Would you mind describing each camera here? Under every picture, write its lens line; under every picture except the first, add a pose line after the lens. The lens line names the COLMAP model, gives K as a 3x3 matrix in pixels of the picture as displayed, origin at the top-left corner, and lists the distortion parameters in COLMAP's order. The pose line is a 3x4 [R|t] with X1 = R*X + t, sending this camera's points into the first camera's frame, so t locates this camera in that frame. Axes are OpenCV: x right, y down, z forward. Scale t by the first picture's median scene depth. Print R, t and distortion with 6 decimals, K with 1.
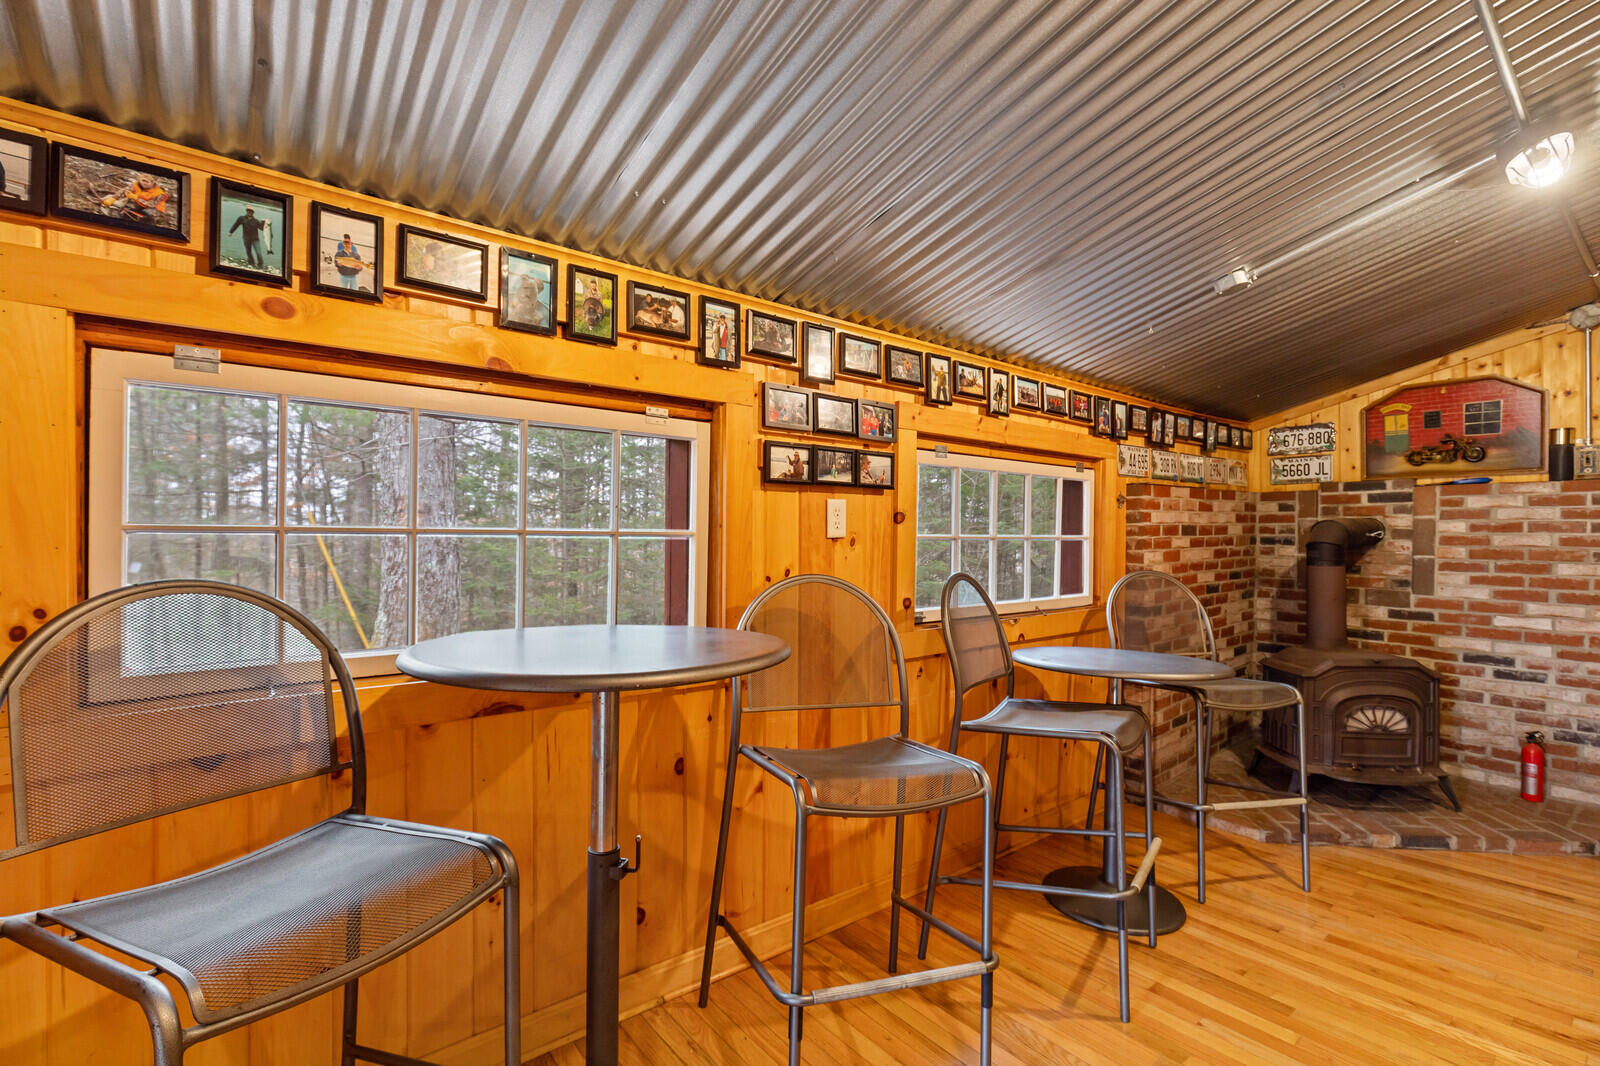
lens RADIAL K [[719.0, 0, 803.2], [0, 719.0, 537.9], [0, 0, 1]] dist [0.000153, -0.000339]
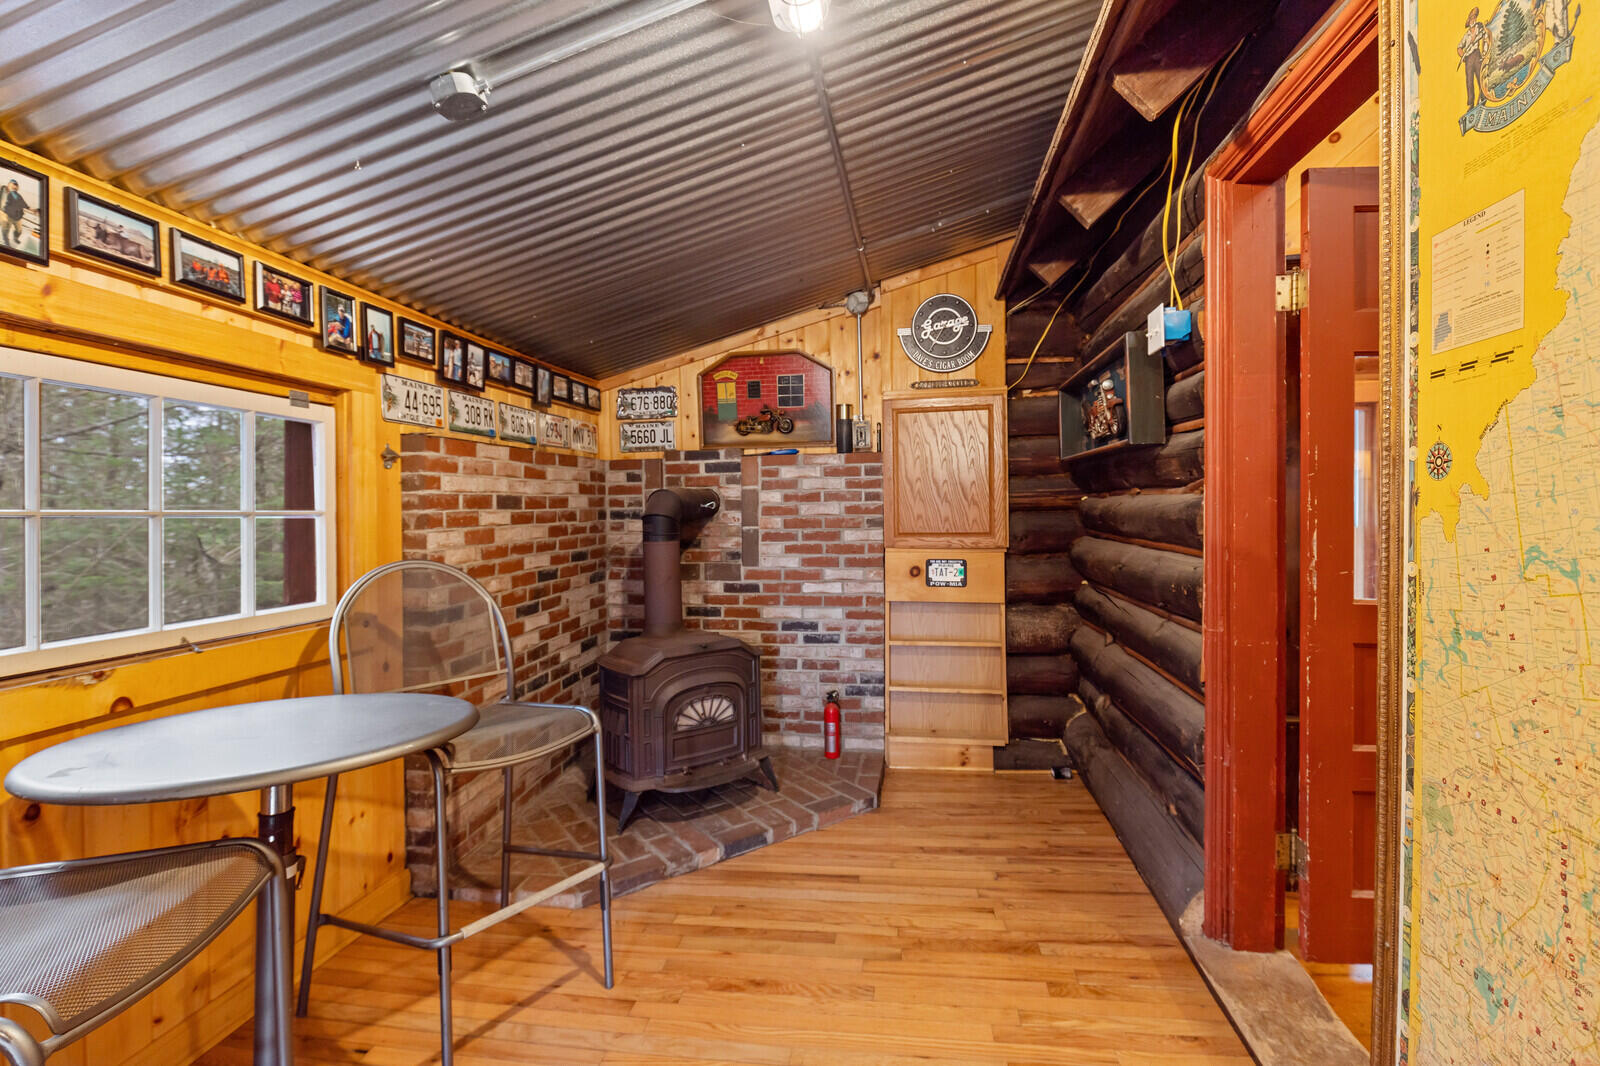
lens RADIAL K [[719.0, 0, 794.9], [0, 719.0, 512.7], [0, 0, 1]] dist [0.000153, -0.000339]
pose [[0.746126, -0.015364, 0.665628, 0.279113], [0.022098, 0.999754, -0.001693, 0.009530], [-0.665438, 0.015972, 0.746282, 0.246619]]
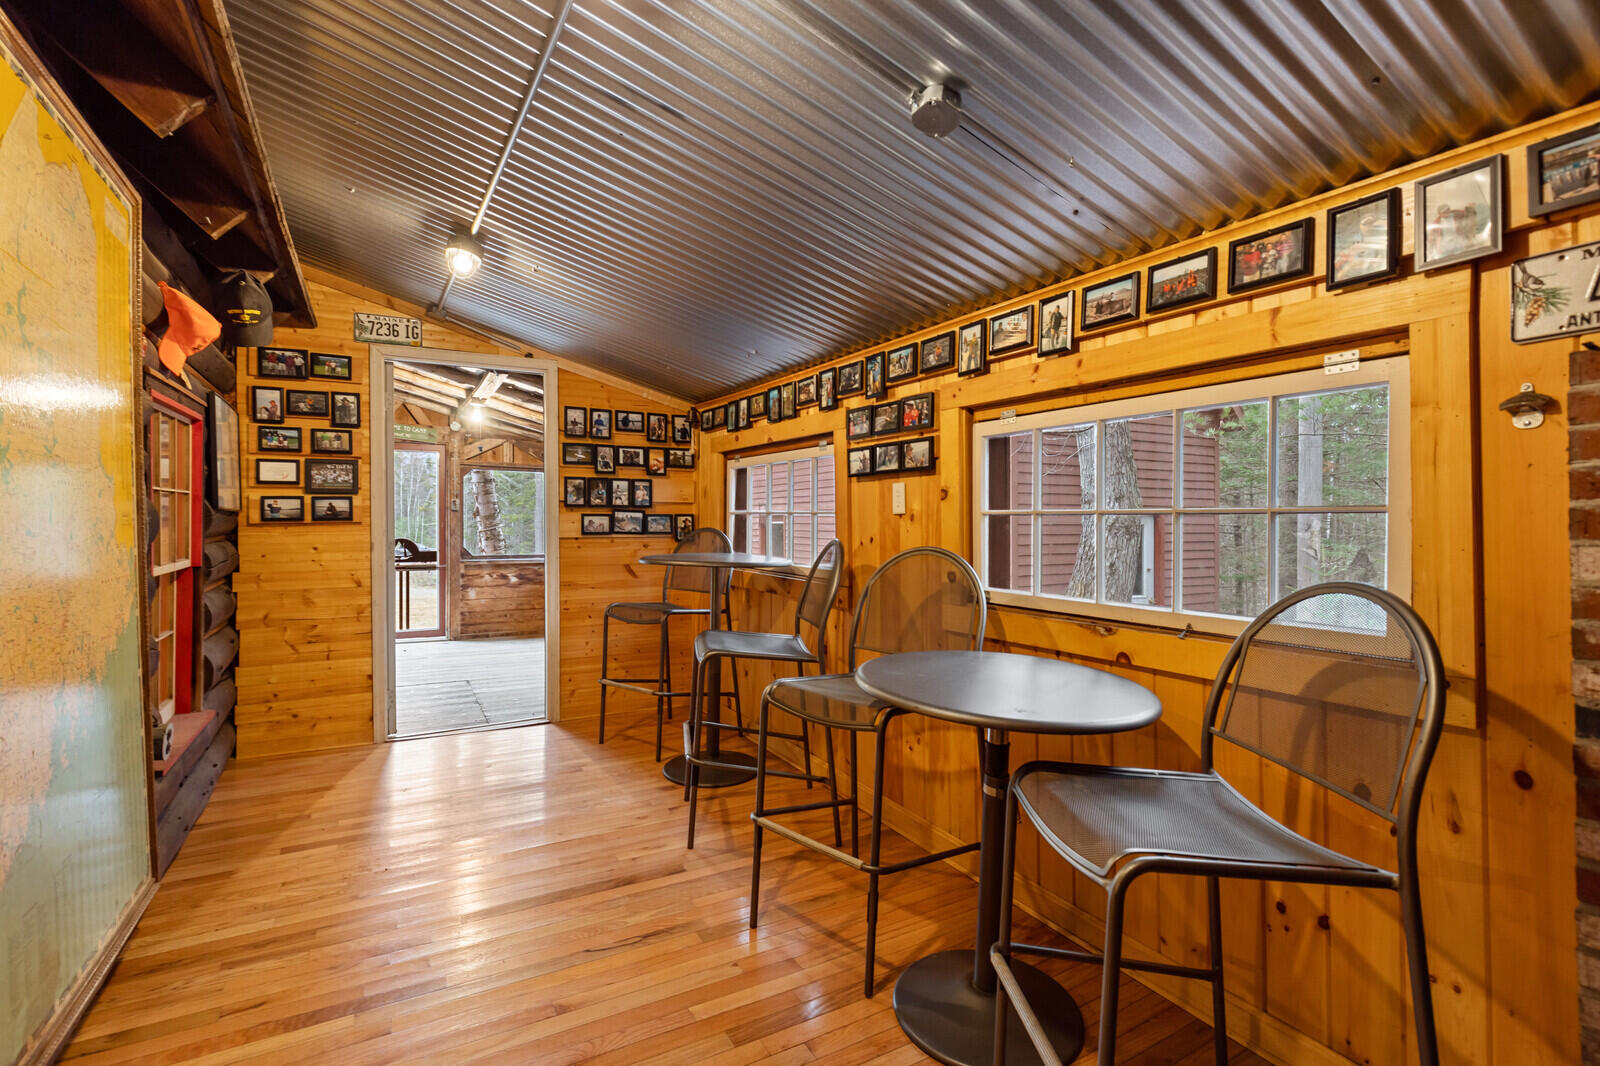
lens RADIAL K [[719.0, 0, 805.8], [0, 719.0, 522.5], [0, 0, 1]] dist [0.000153, -0.000339]
pose [[-0.139276, -0.004019, -0.990246, 0.880781], [-0.010837, 0.999938, -0.002534, 0.013113], [0.990194, 0.010378, -0.139310, 0.689276]]
